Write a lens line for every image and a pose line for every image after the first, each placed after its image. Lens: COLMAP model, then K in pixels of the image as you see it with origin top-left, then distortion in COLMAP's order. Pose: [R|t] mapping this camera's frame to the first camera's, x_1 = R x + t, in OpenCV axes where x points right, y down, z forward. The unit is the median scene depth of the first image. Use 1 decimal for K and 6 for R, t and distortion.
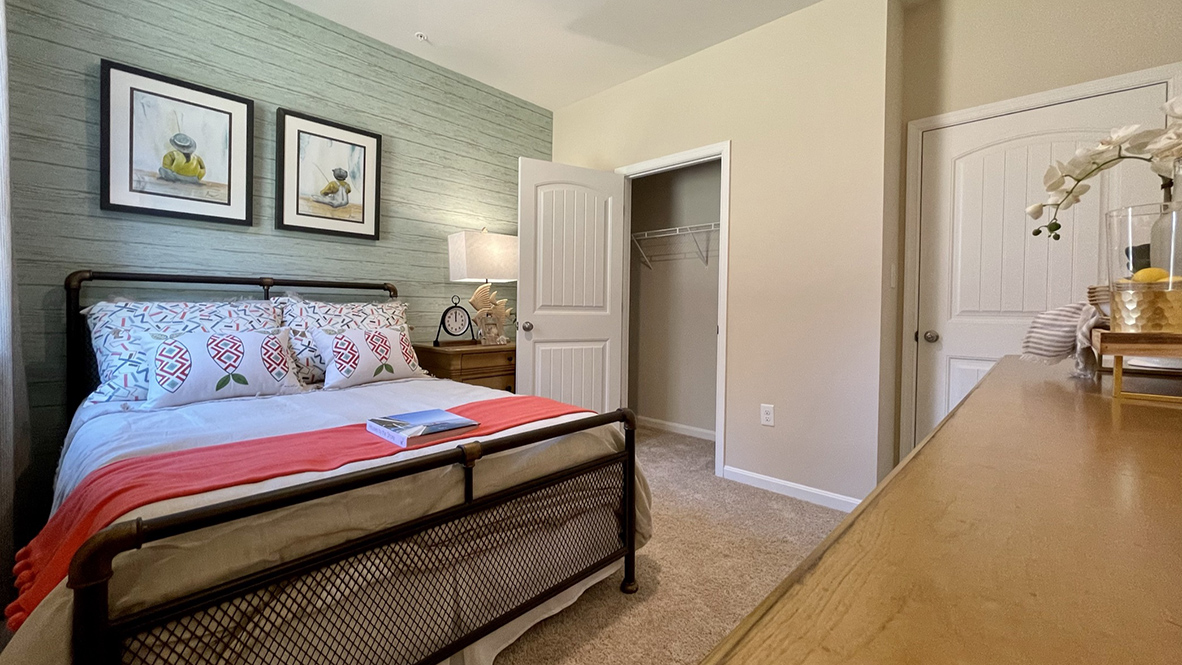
lens RADIAL K [[483.6, 0, 582.6], [0, 483.6, 311.5], [0, 0, 1]] dist [0.000818, 0.000782]
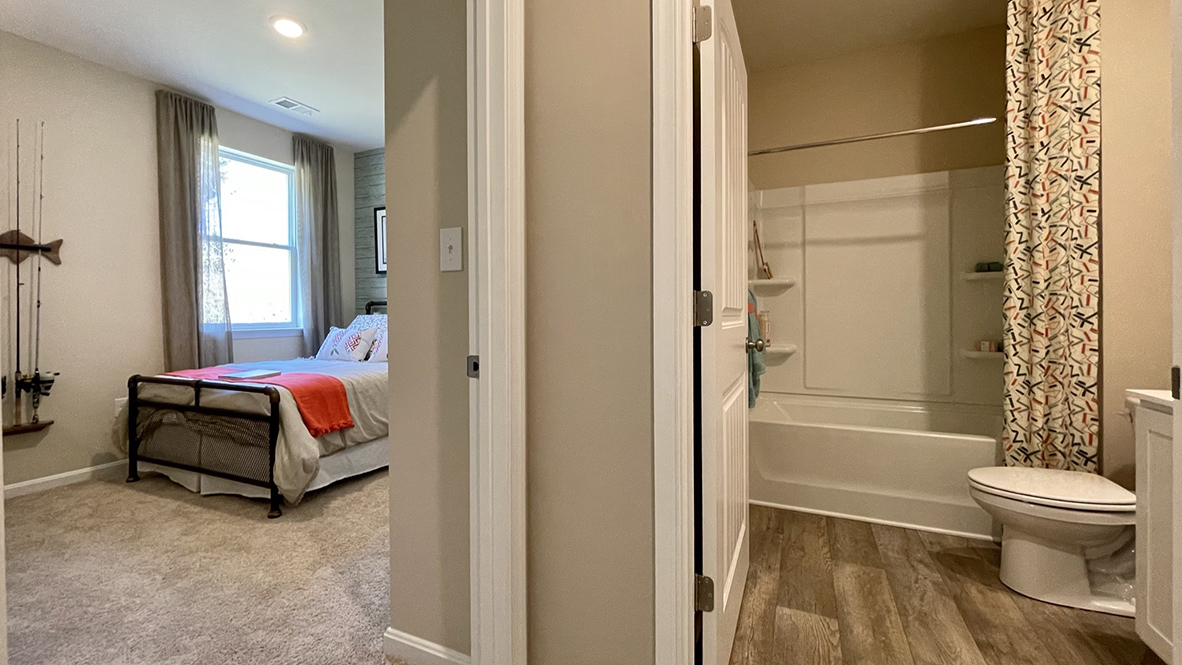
lens RADIAL K [[483.6, 0, 573.1], [0, 483.6, 313.4], [0, 0, 1]] dist [0.000818, 0.000782]
pose [[0.327698, -0.014268, -0.944675, 1.128400], [0.001483, 0.999892, -0.014588, 0.005708], [0.944781, 0.003380, 0.327684, 0.894703]]
